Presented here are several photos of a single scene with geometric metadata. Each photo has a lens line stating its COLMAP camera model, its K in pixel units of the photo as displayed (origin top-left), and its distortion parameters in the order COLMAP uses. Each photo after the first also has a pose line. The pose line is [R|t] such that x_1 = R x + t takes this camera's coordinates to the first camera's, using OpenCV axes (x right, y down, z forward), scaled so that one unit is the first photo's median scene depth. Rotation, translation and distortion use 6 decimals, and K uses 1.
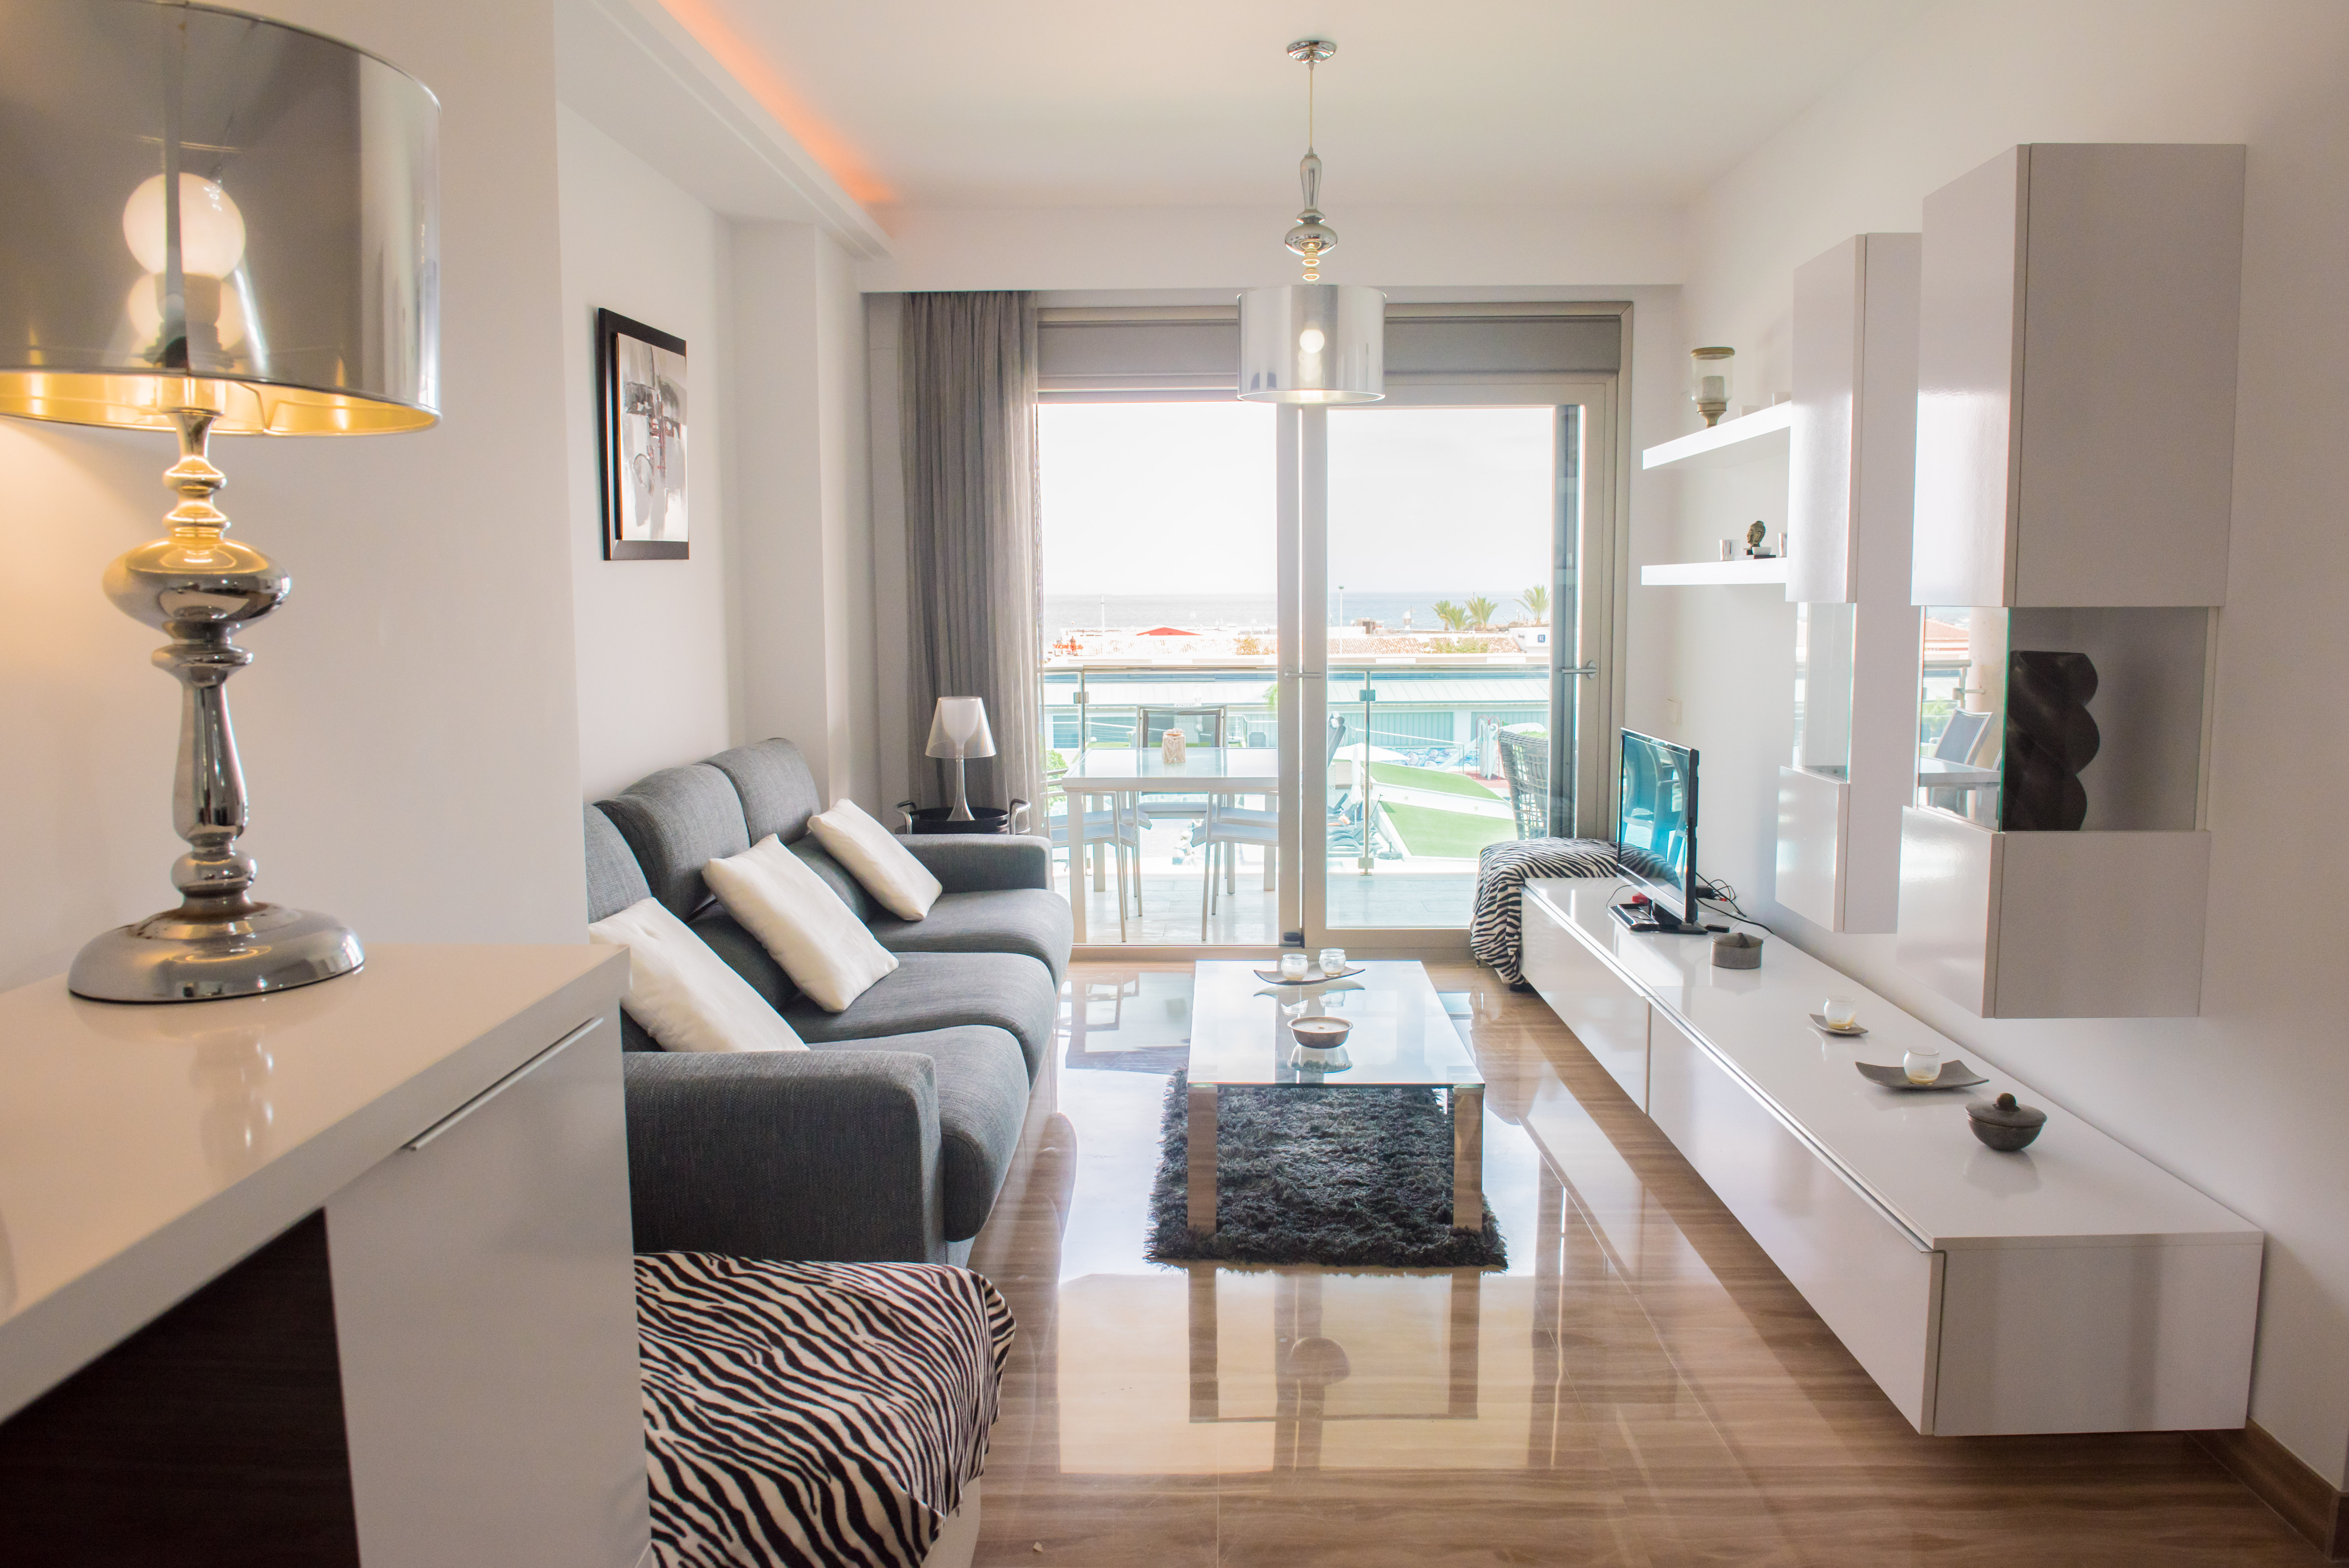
lens RADIAL K [[1649.9, 0, 1174.5], [0, 1649.9, 784.0], [0, 0, 1]] dist [-0.050589, 0.000920]
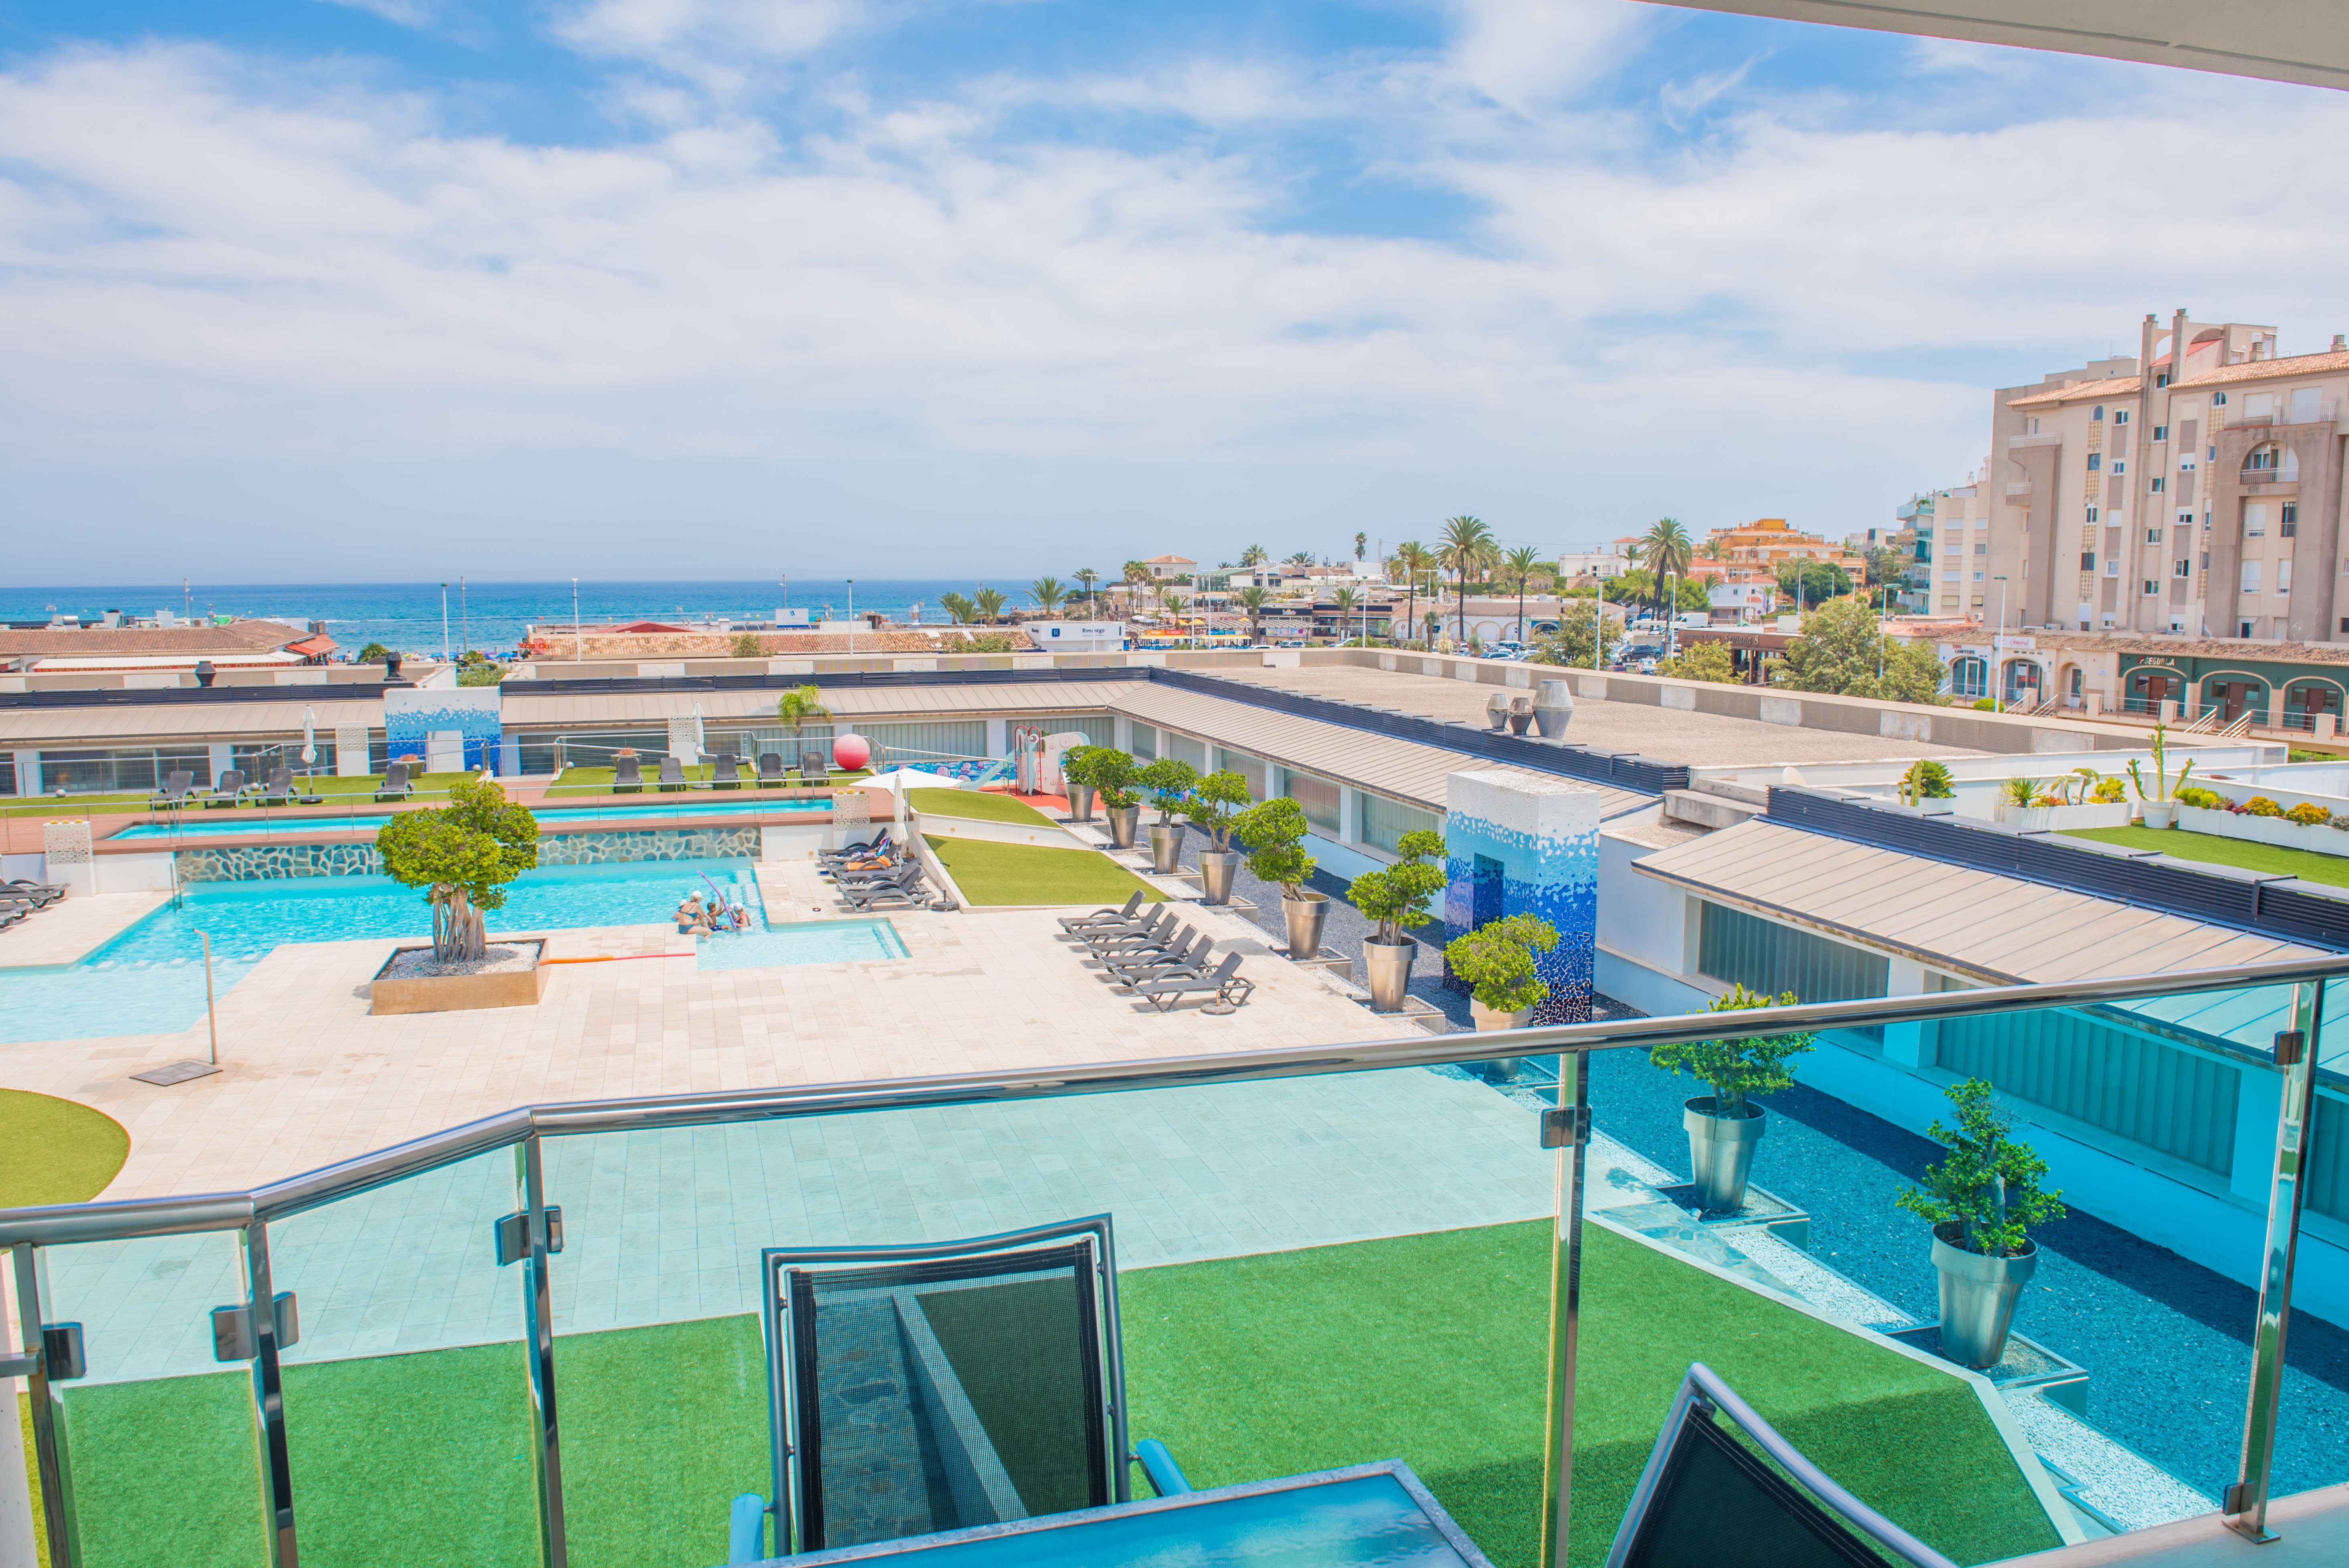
lens RADIAL K [[1678.5, 0, 1175.0], [0, 1678.5, 789.3], [0, 0, 1]] dist [-0.050589, -0.002811]
pose [[0.955338, -0.033083, 0.293659, -0.055186], [0.030905, 0.999450, 0.012057, -0.190216], [-0.293896, -0.002443, 0.955834, 1.168290]]
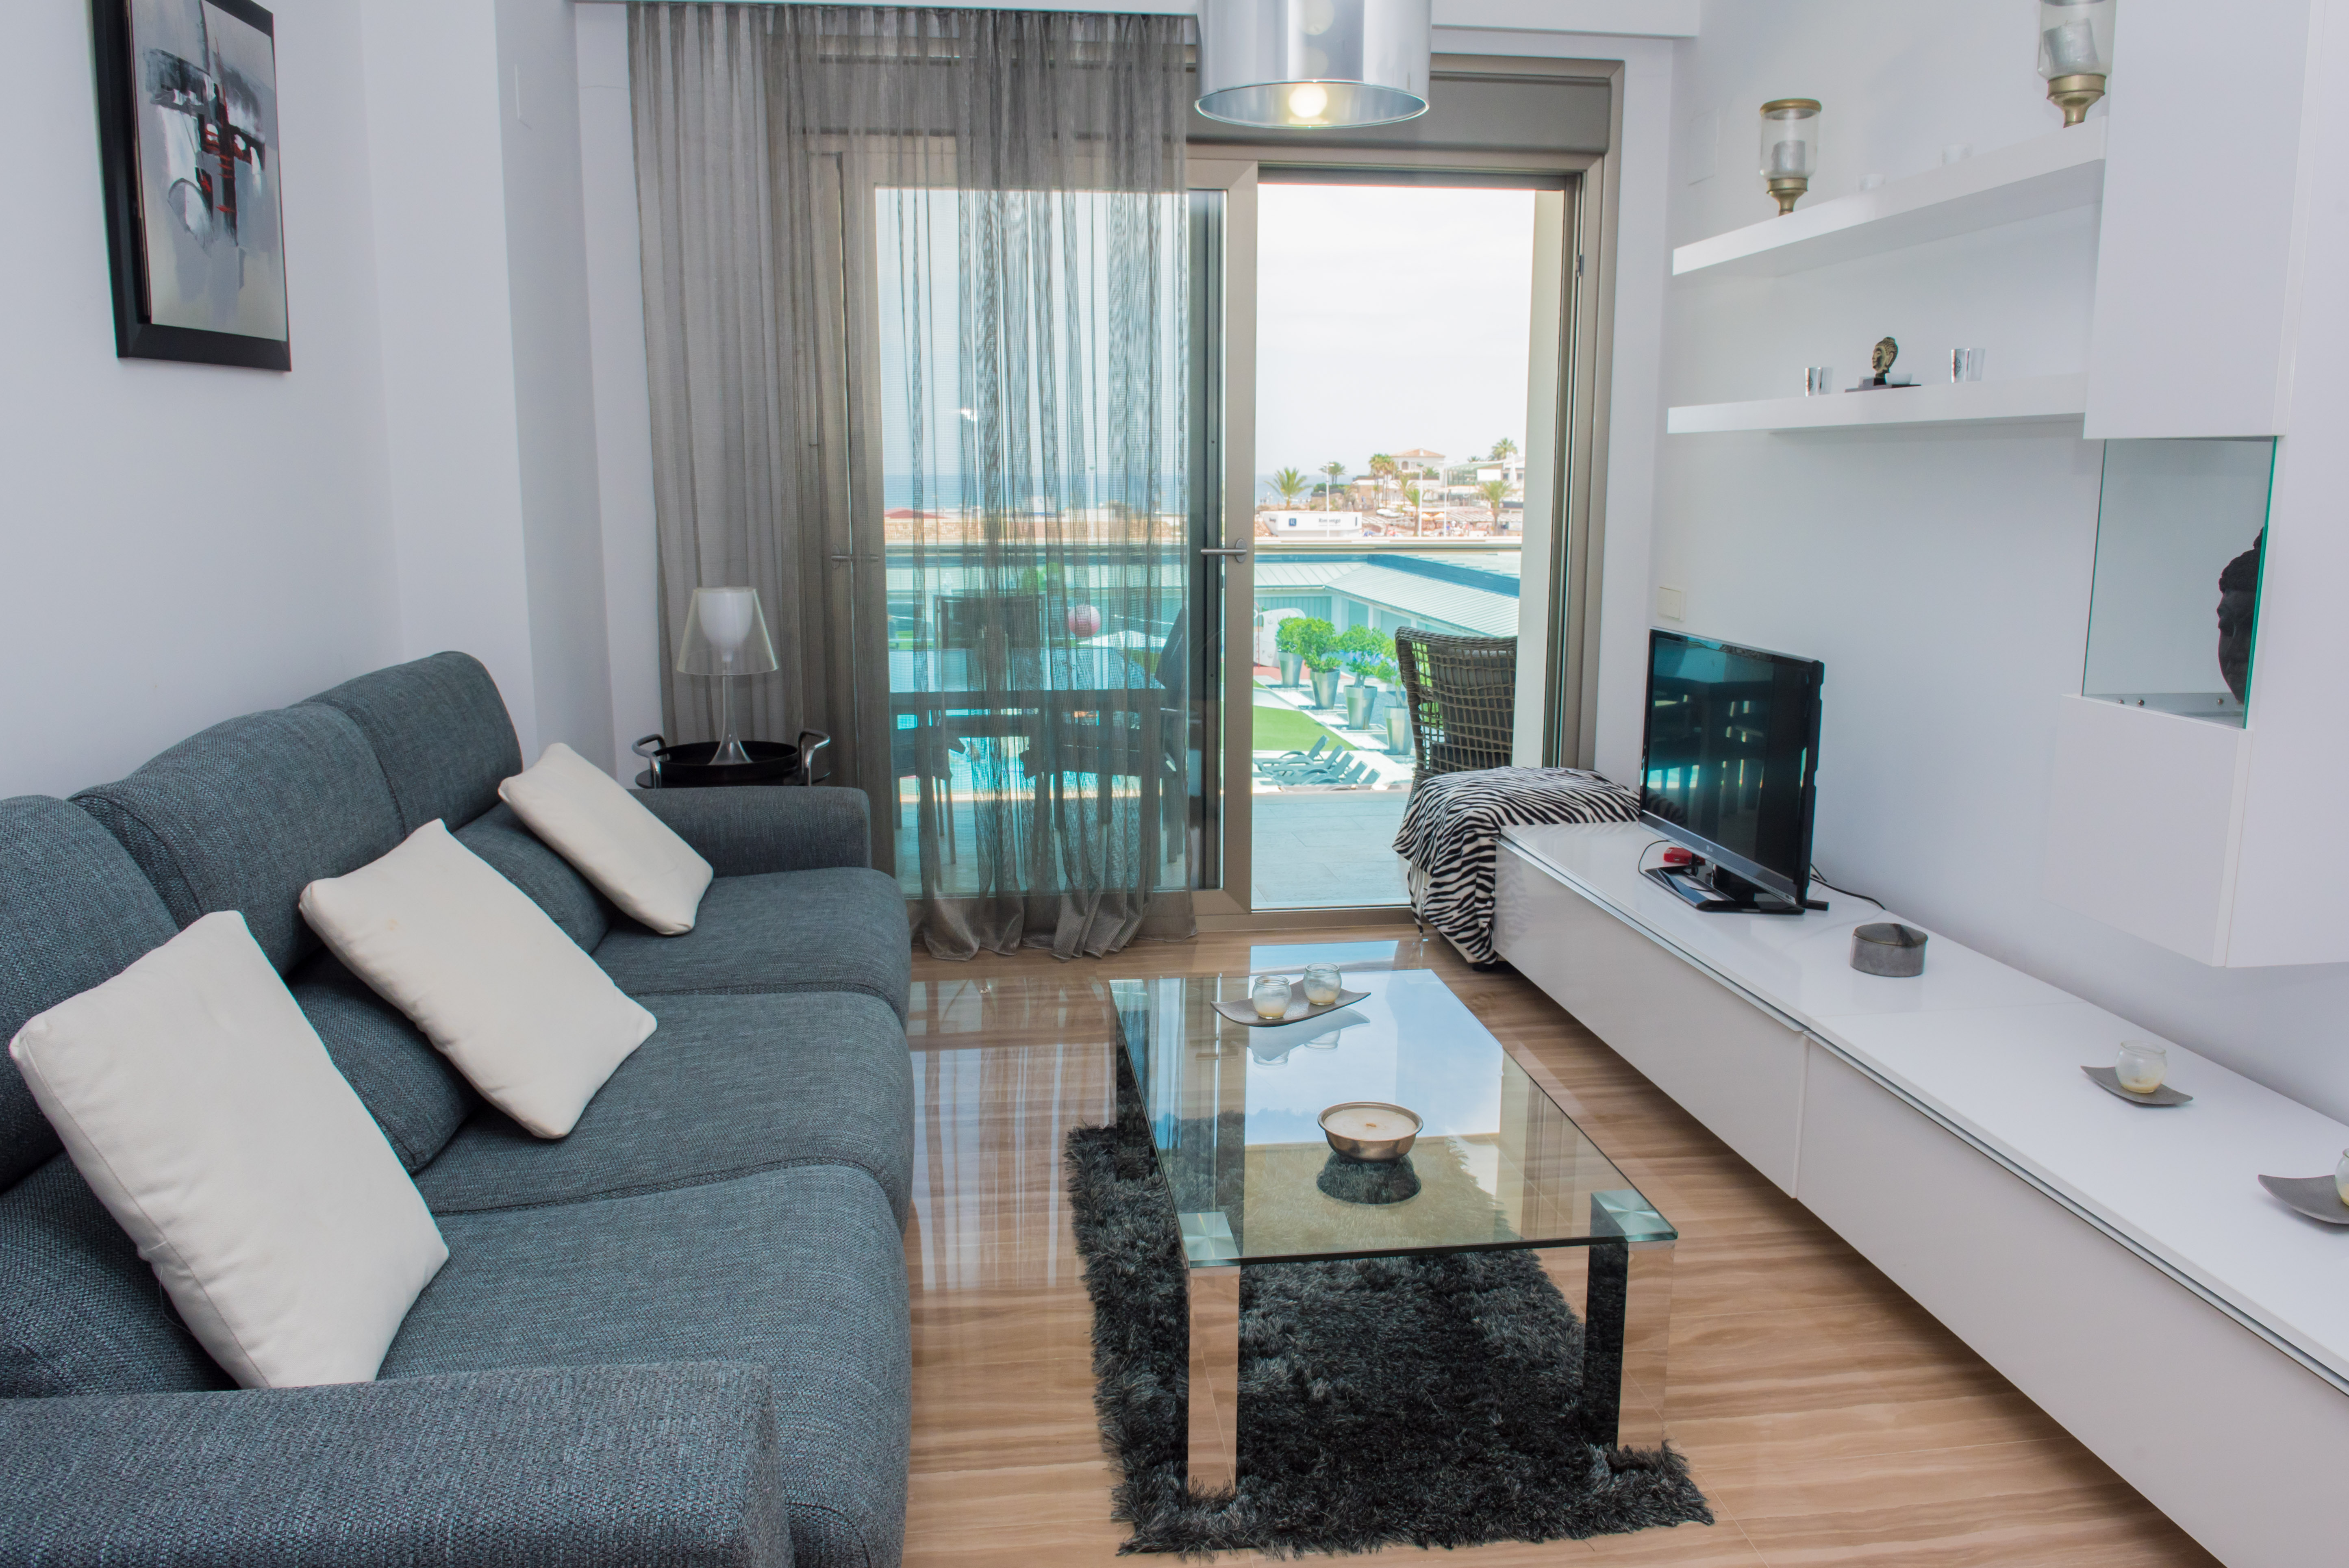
lens RADIAL K [[1678.5, 0, 1175.0], [0, 1678.5, 789.3], [0, 0, 1]] dist [-0.050589, -0.002811]
pose [[0.988306, -0.020732, 0.151069, -0.050551], [0.010124, 0.997450, 0.070654, -0.015453], [-0.152148, -0.068298, 0.985995, 0.264973]]
